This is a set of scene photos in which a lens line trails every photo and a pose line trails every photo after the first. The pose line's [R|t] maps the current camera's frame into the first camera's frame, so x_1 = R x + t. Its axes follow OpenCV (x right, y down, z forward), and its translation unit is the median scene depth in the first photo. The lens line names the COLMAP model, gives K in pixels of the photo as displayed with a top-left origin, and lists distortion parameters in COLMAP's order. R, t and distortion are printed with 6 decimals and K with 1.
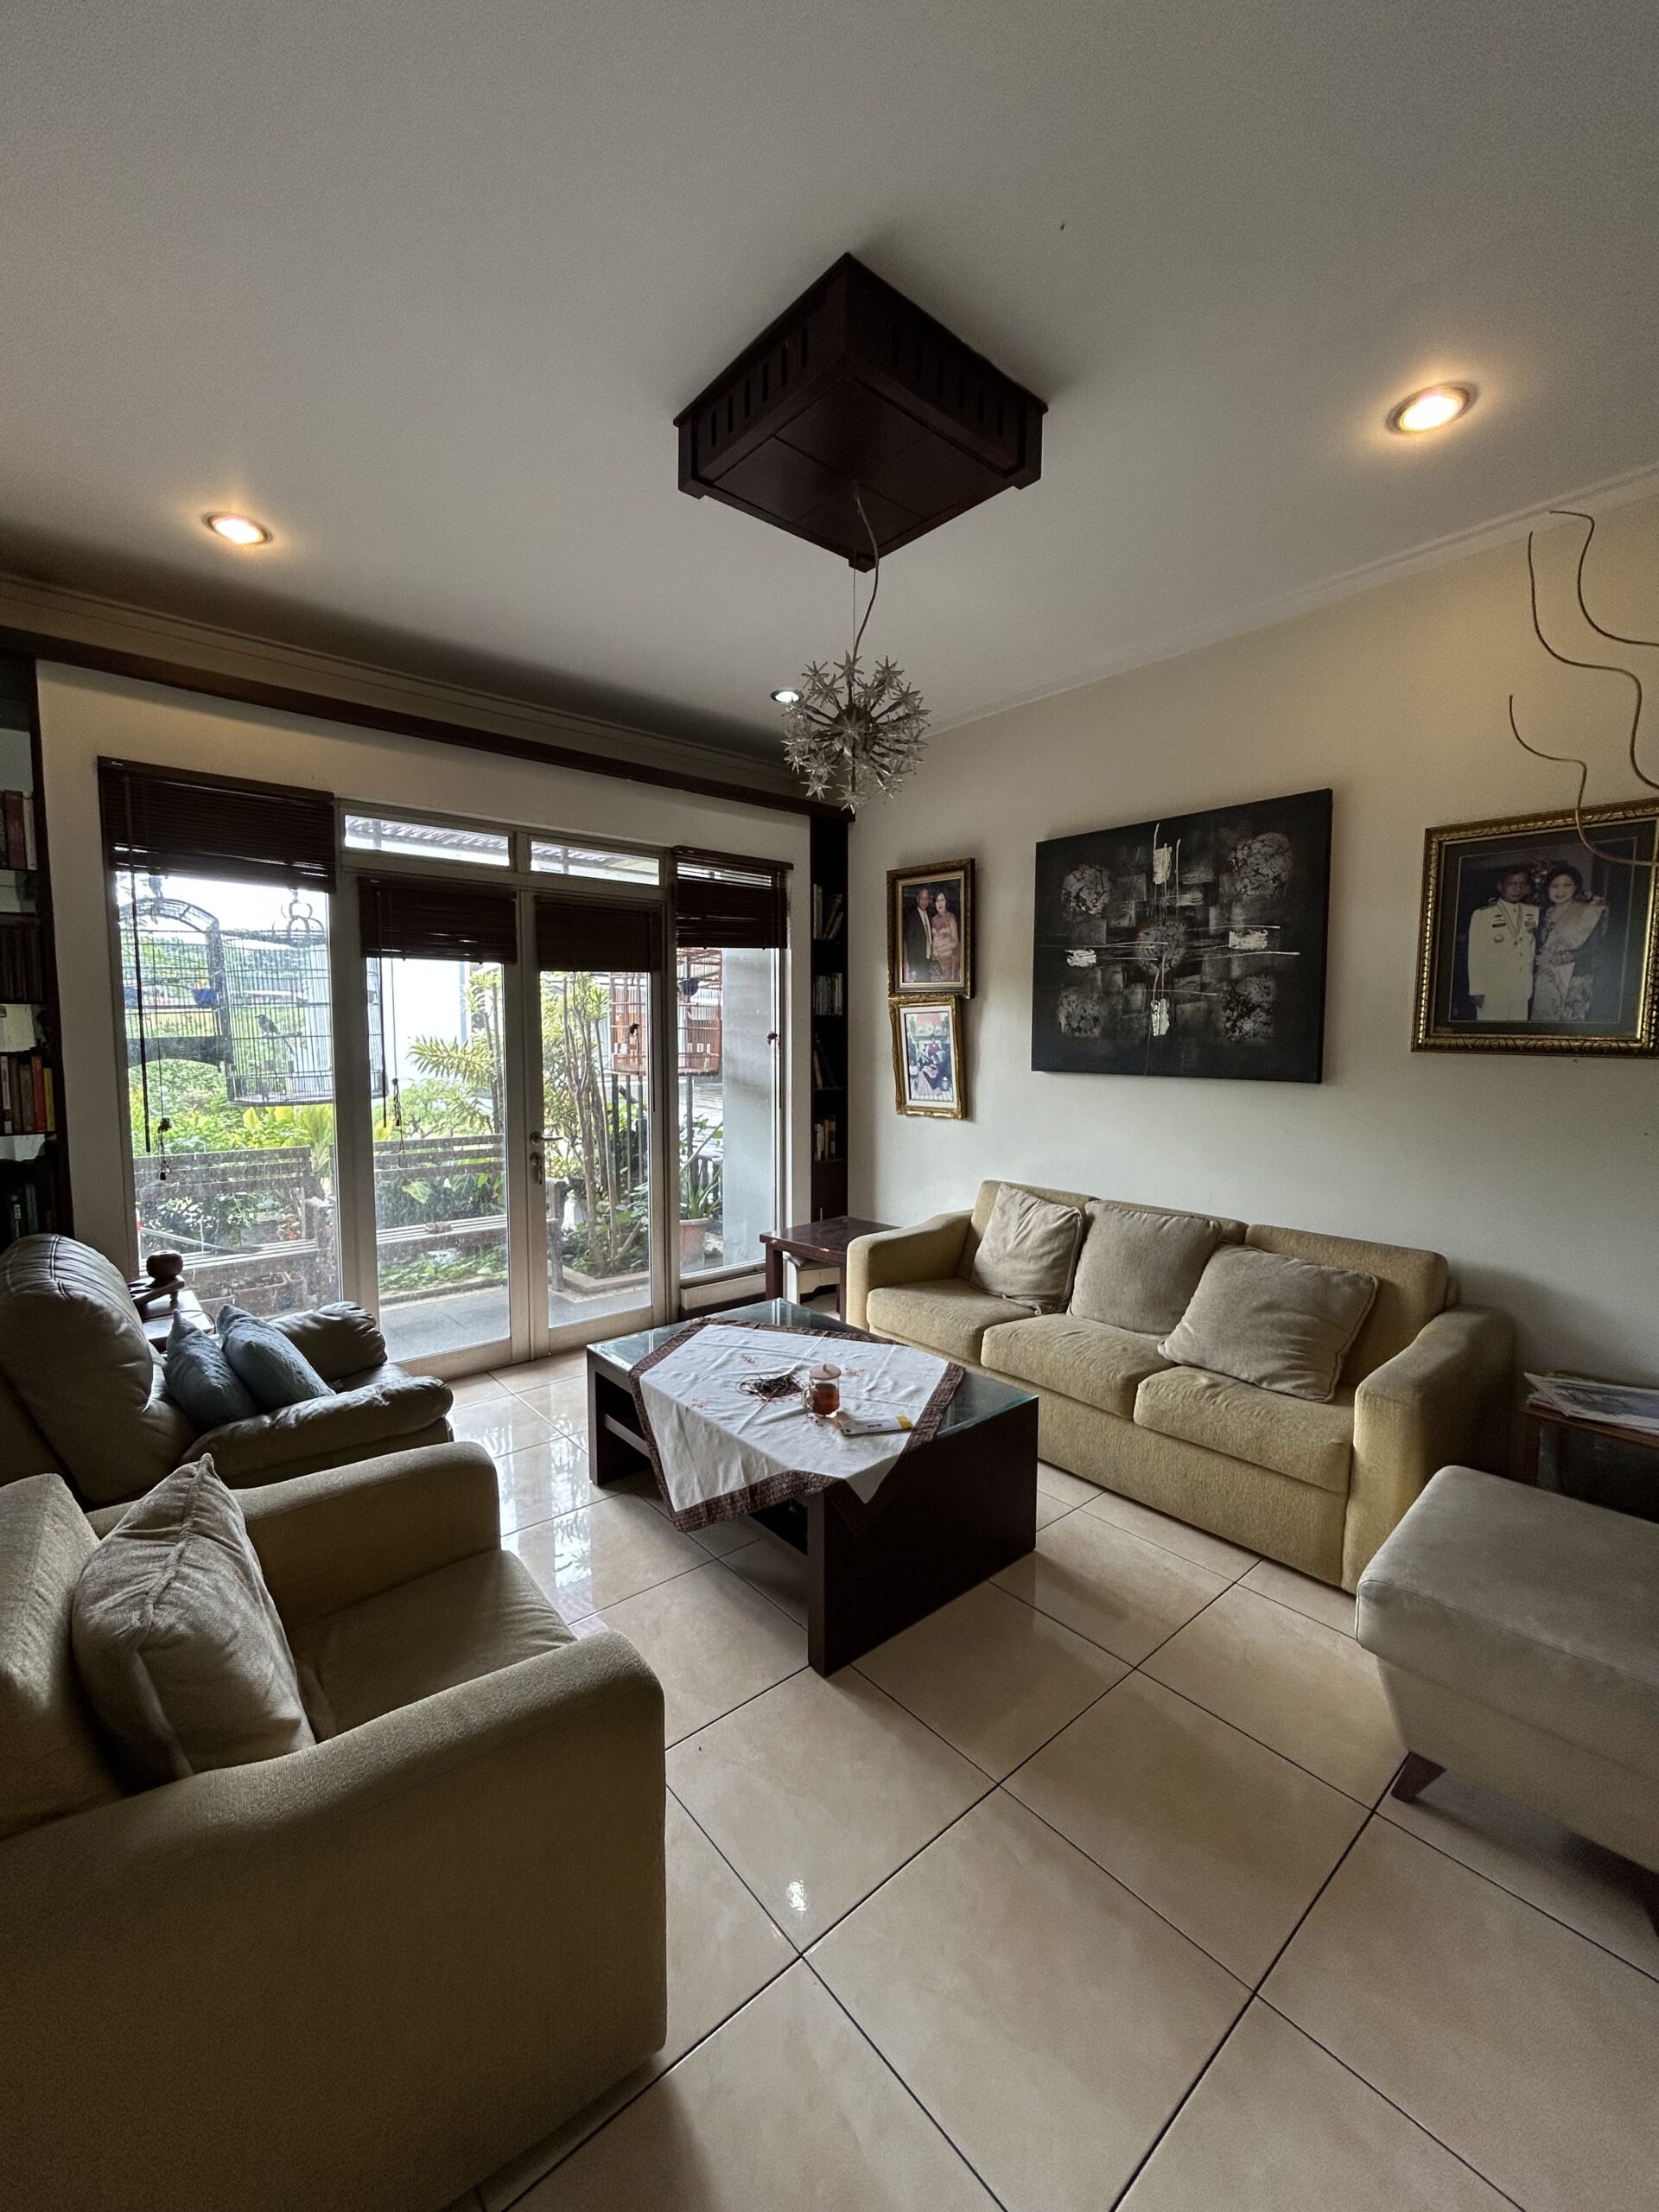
lens RADIAL K [[901.7, 0, 828.1], [0, 901.7, 1095.4], [0, 0, 1]] dist [0.006112, 0.000416]
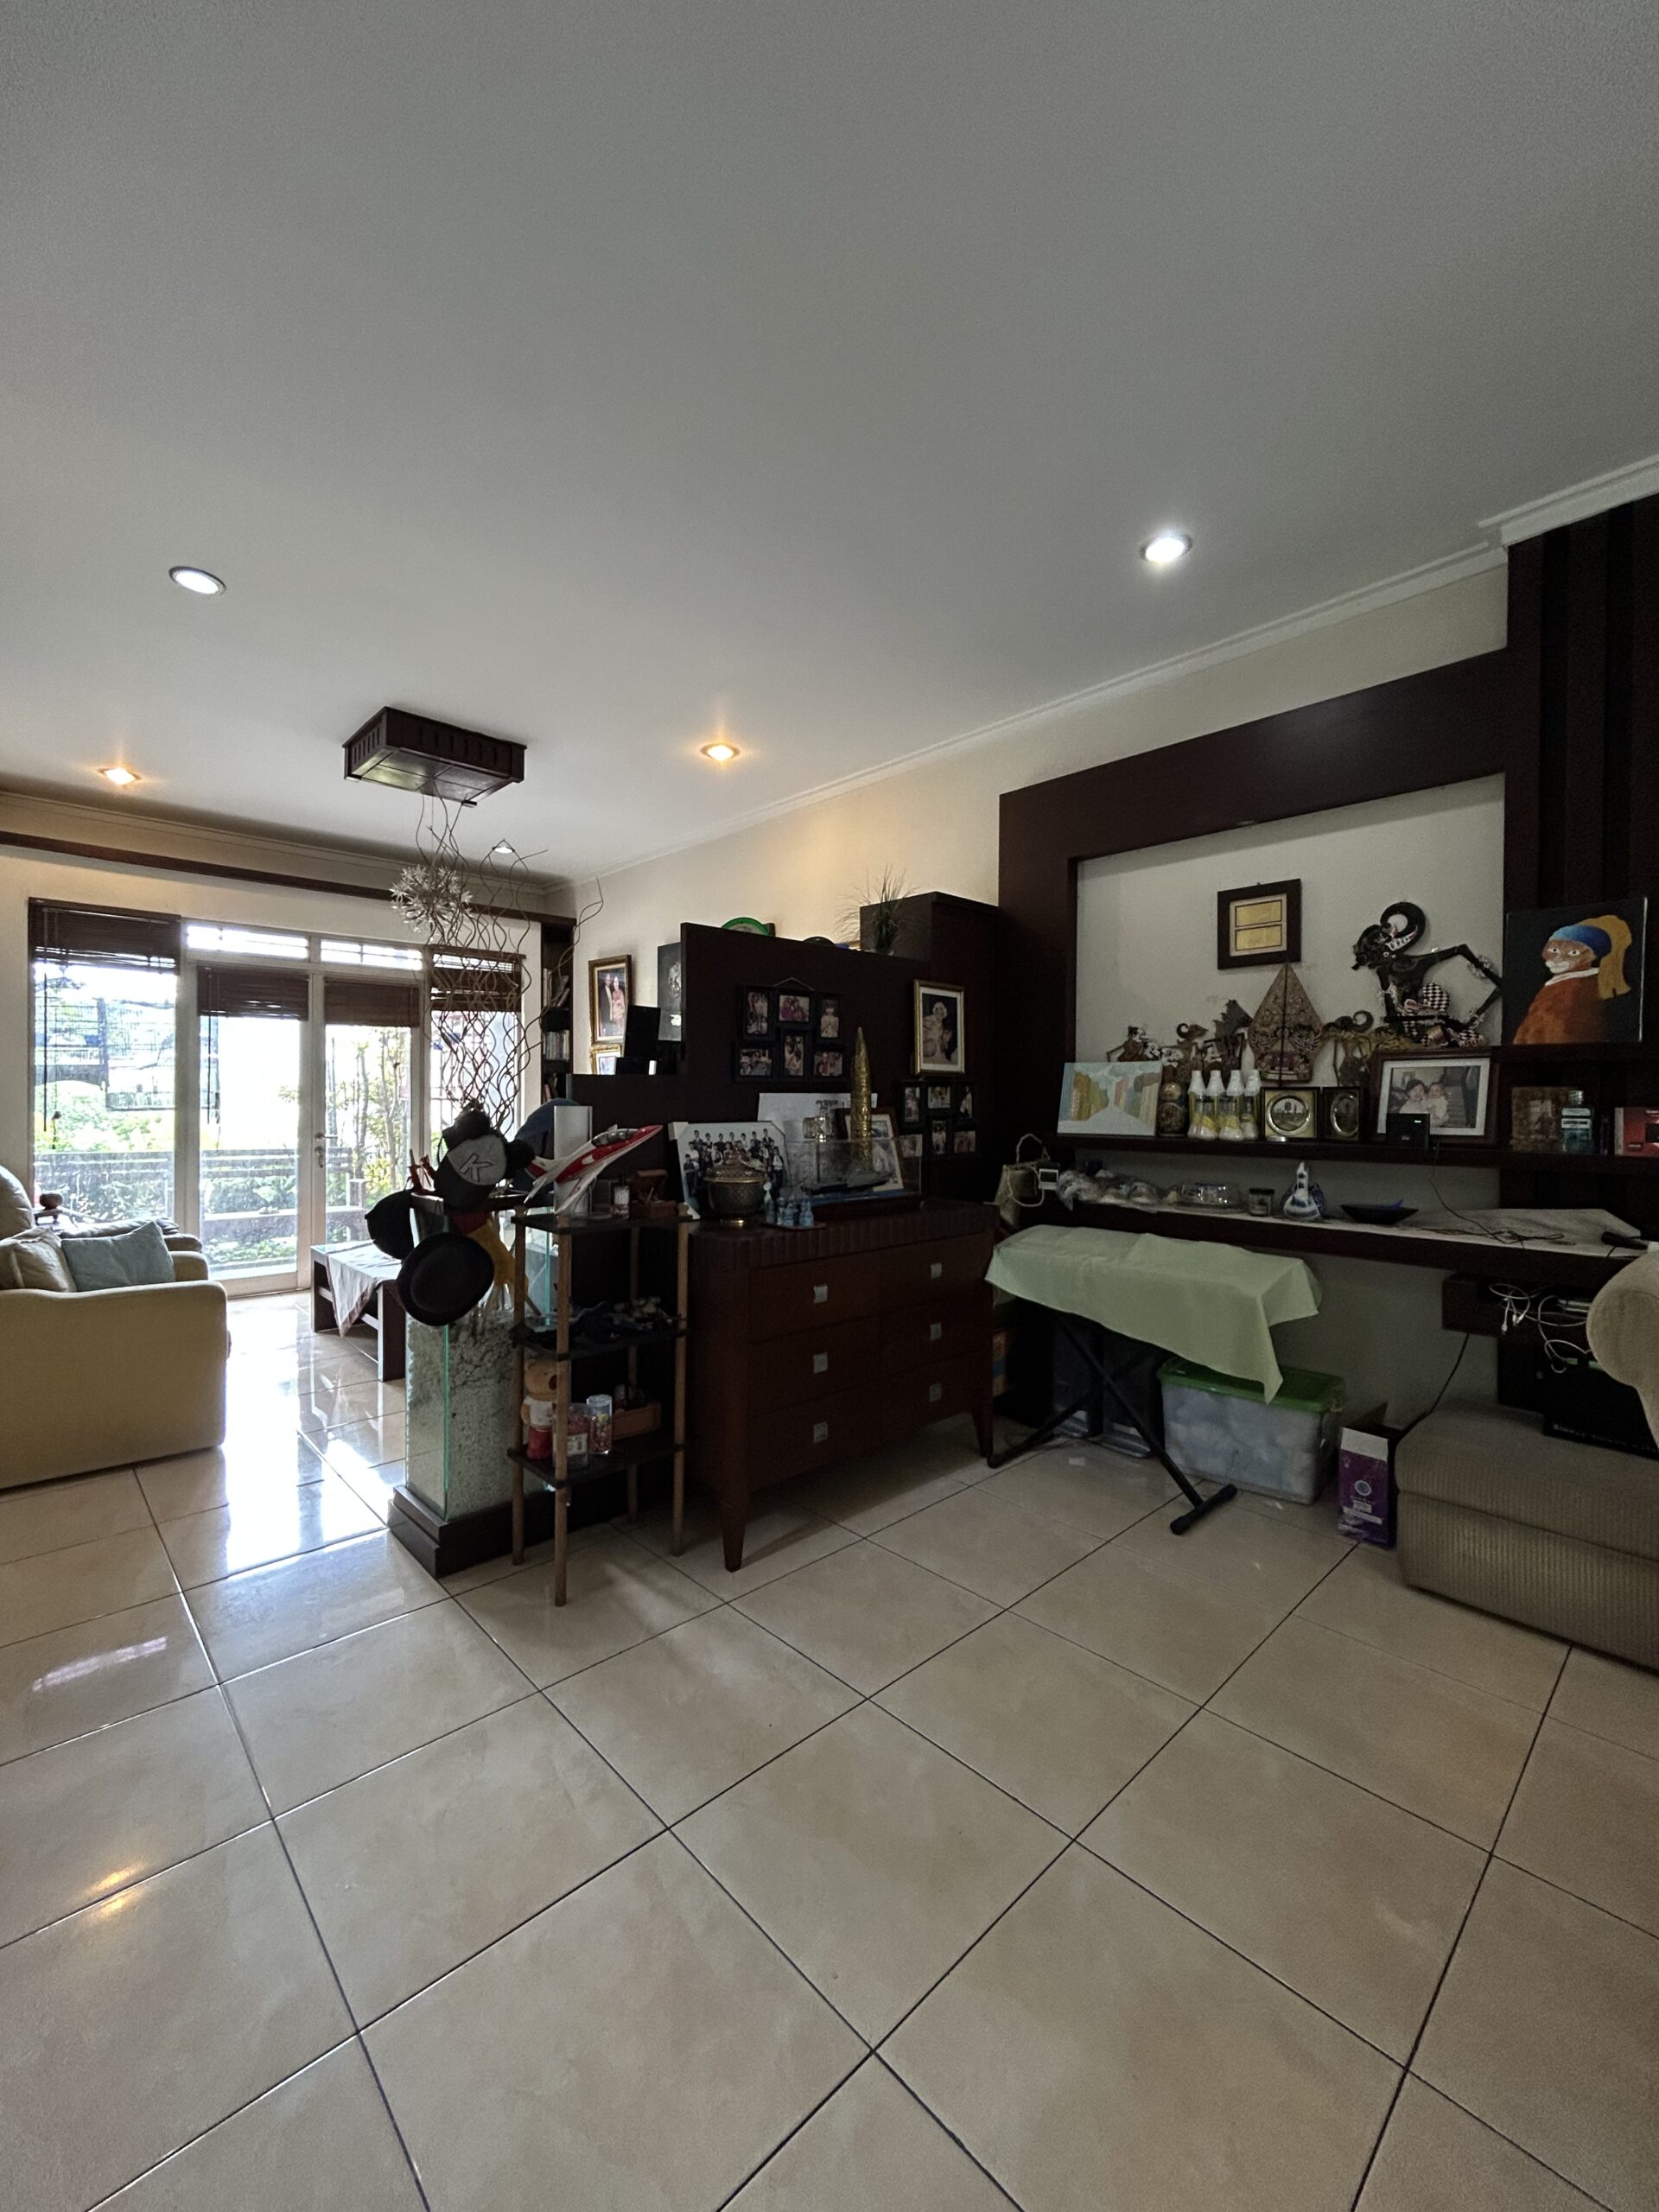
lens RADIAL K [[901.7, 0, 831.3], [0, 901.7, 1093.6], [0, 0, 1]] dist [0.006112, 0.000416]
pose [[0.998754, 0.001235, 0.049888, 0.602620], [0.002602, 0.997045, -0.076772, 0.125595], [-0.049835, 0.076806, 0.995800, -0.726706]]
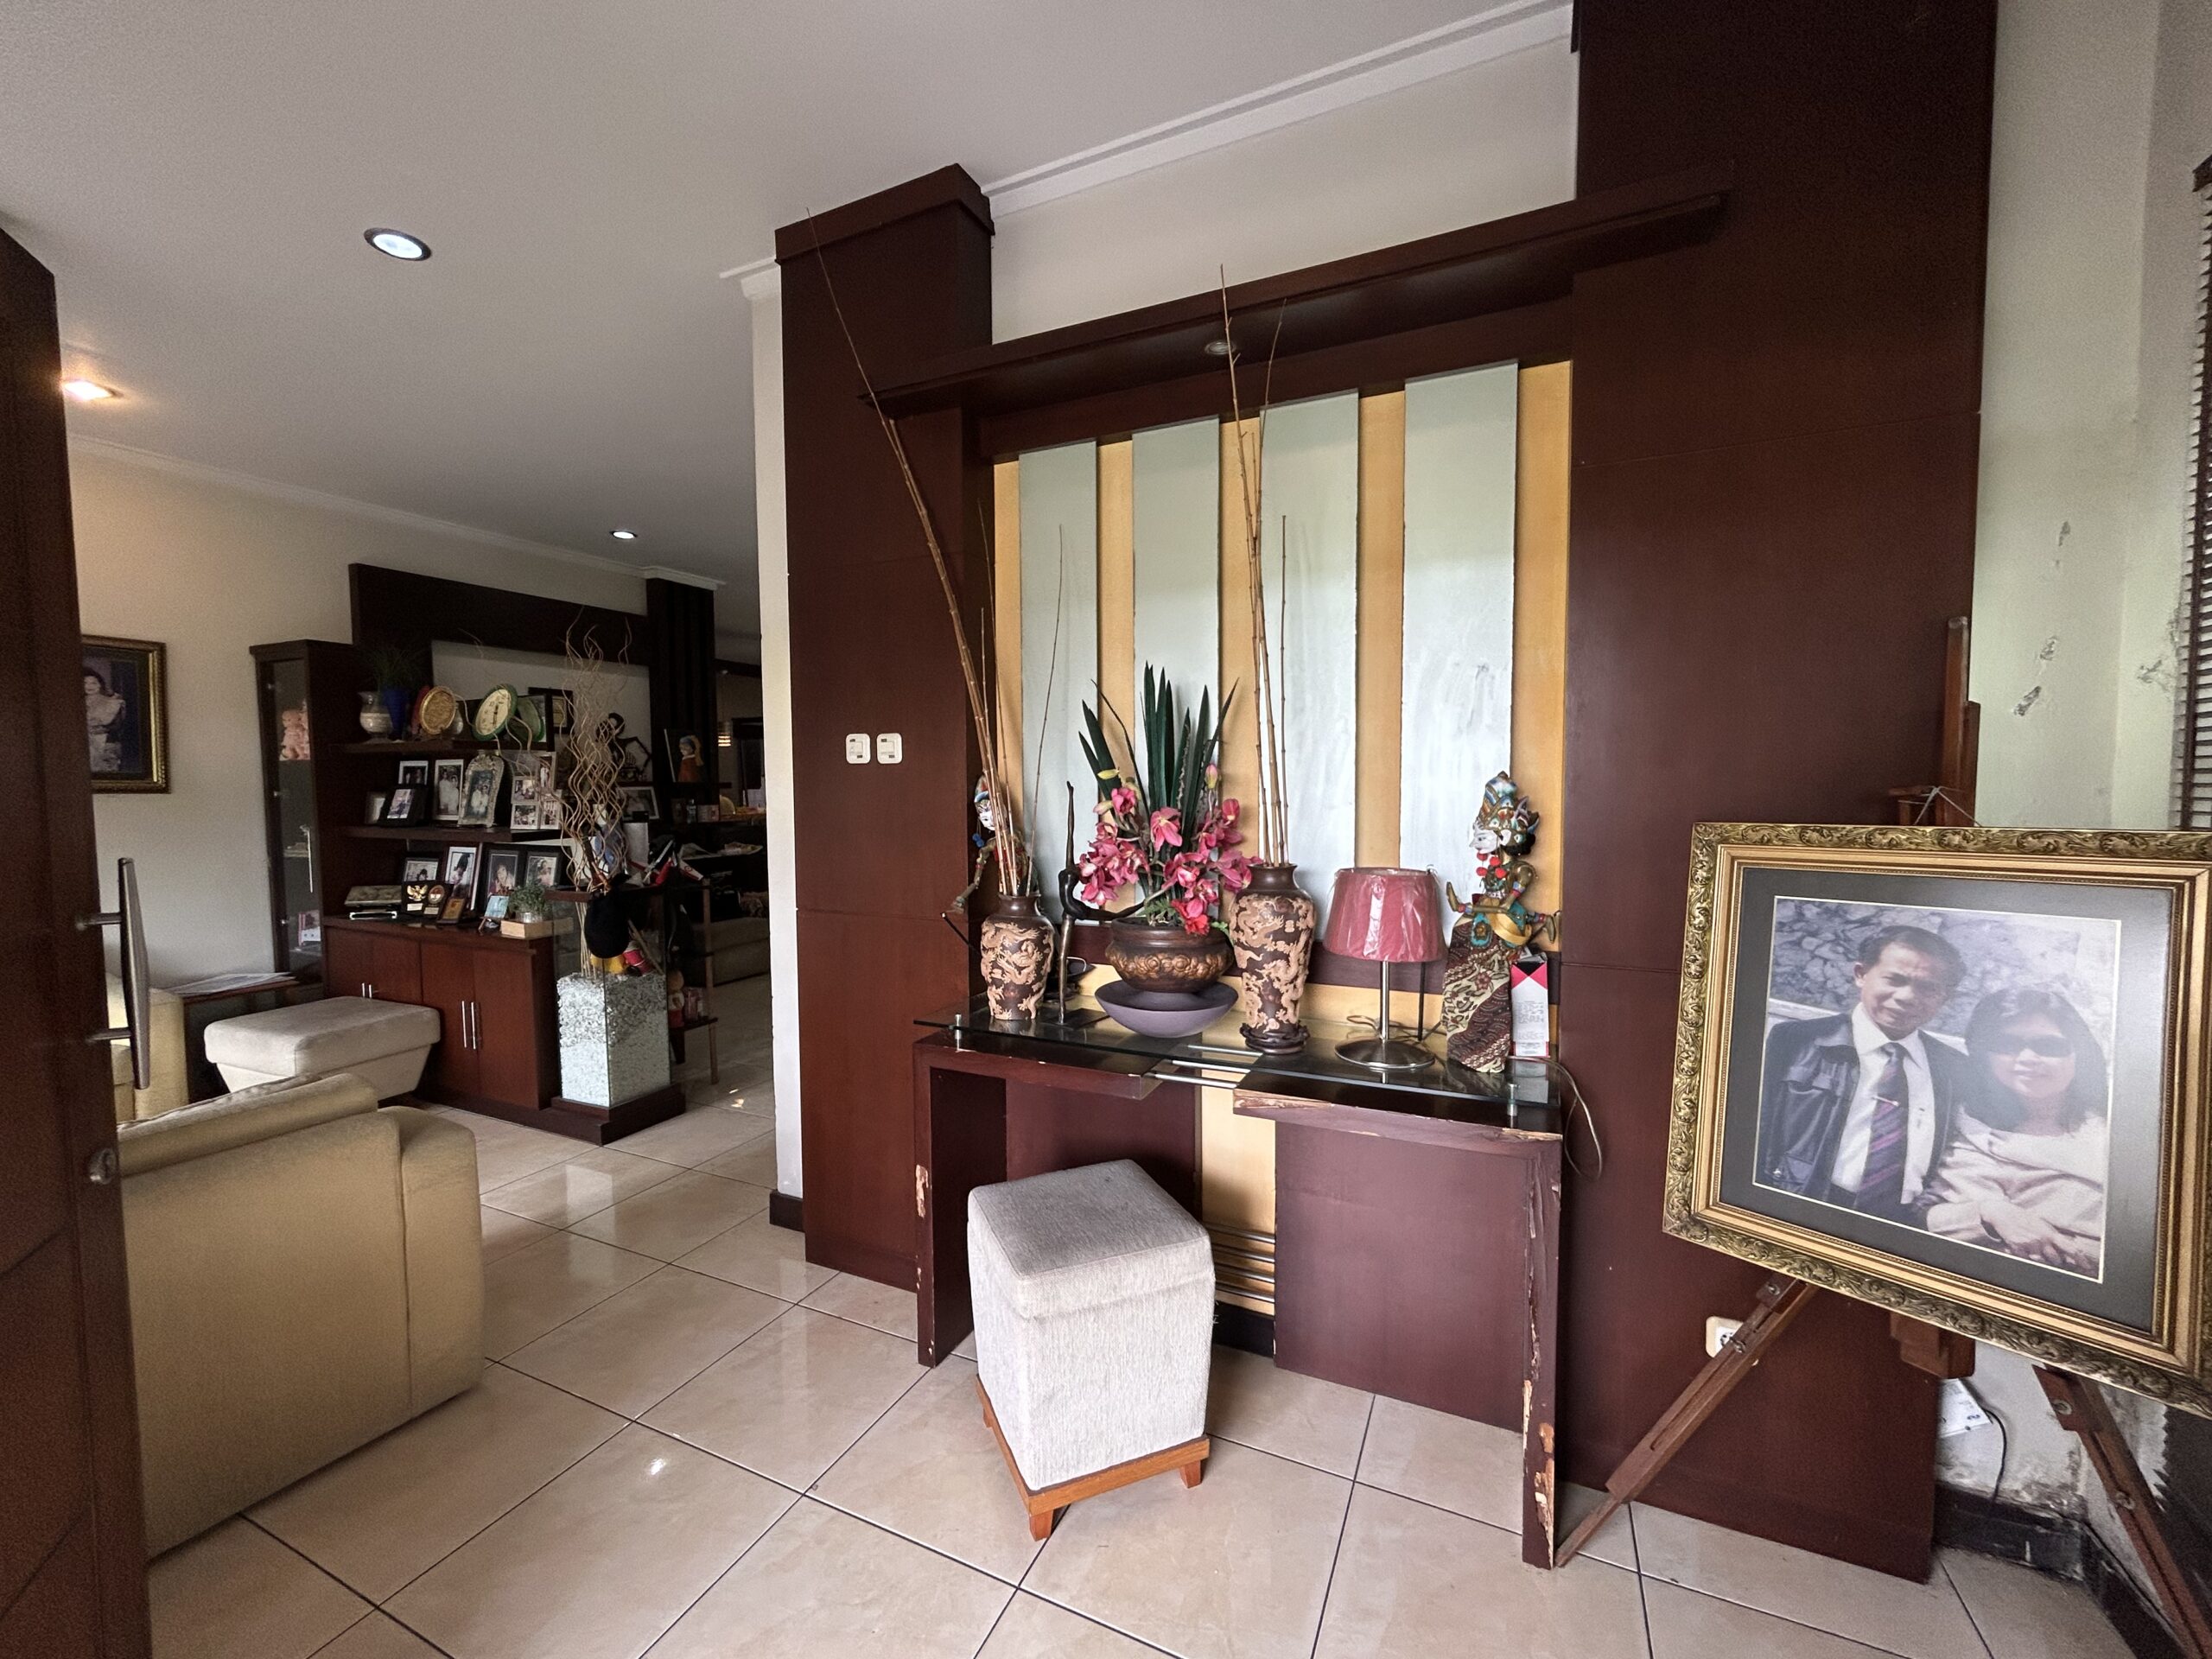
lens RADIAL K [[901.7, 0, 1106.3], [0, 901.7, 827.9], [0, 0, 1]] dist [0.006112, 0.000416]
pose [[-0.408923, -0.050547, 0.911168, -1.208429], [0.075949, 0.993116, 0.089178, 0.007124], [-0.909403, 0.105669, -0.402269, 0.063003]]
